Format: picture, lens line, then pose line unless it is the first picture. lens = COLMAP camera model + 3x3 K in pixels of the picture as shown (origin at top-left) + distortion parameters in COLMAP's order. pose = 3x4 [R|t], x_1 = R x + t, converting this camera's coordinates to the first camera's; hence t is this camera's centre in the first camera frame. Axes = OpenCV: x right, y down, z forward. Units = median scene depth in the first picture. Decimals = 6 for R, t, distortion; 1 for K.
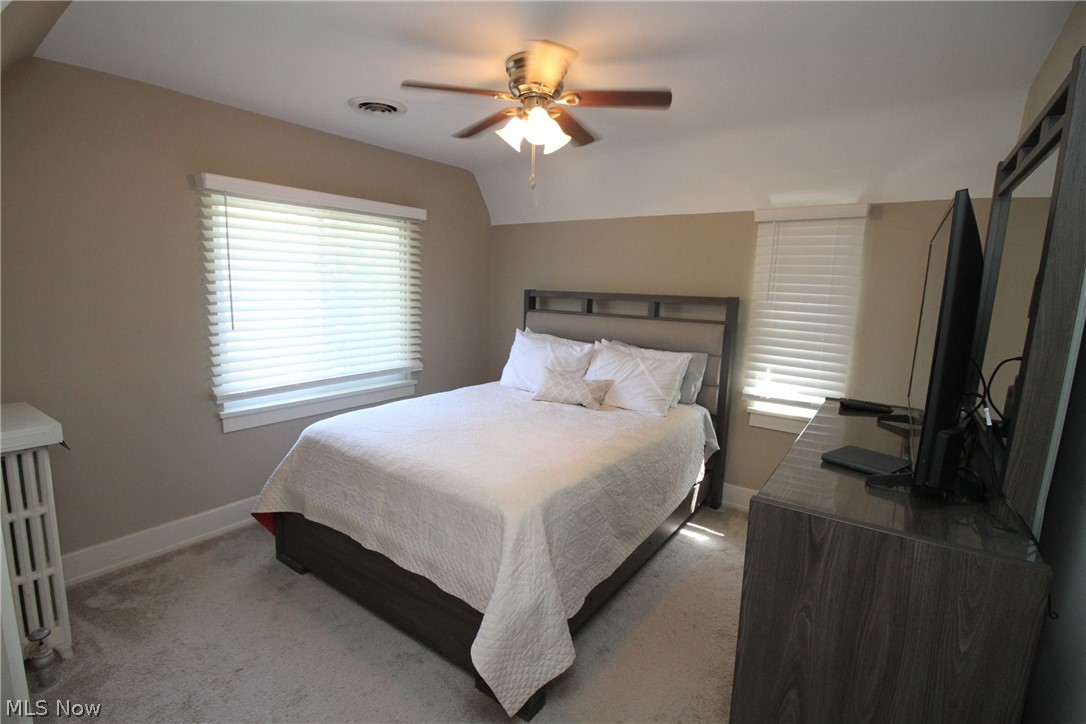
lens RADIAL K [[501.2, 0, 532.8], [0, 501.2, 363.5], [0, 0, 1]] dist [-0.003895, -0.010248]
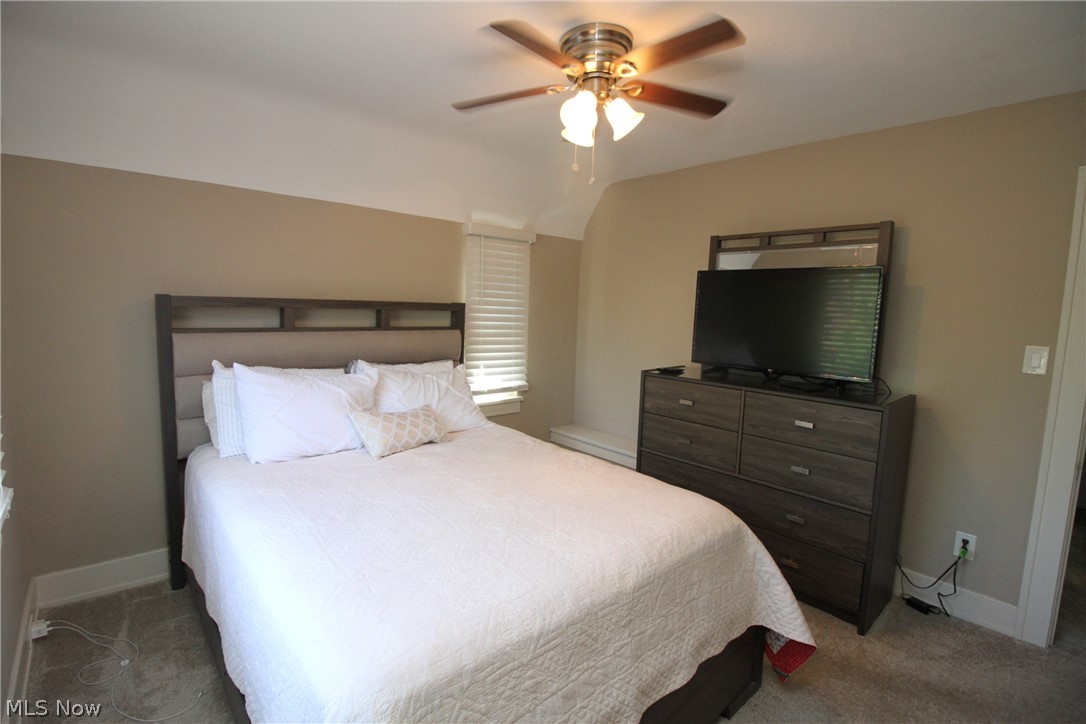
lens RADIAL K [[501.2, 0, 534.9], [0, 501.2, 358.9], [0, 0, 1]] dist [-0.003895, -0.010248]
pose [[0.215220, -0.128861, 0.968026, -0.611110], [0.126429, 0.986590, 0.103223, -0.107590], [-0.968347, 0.100171, 0.228626, 0.634539]]
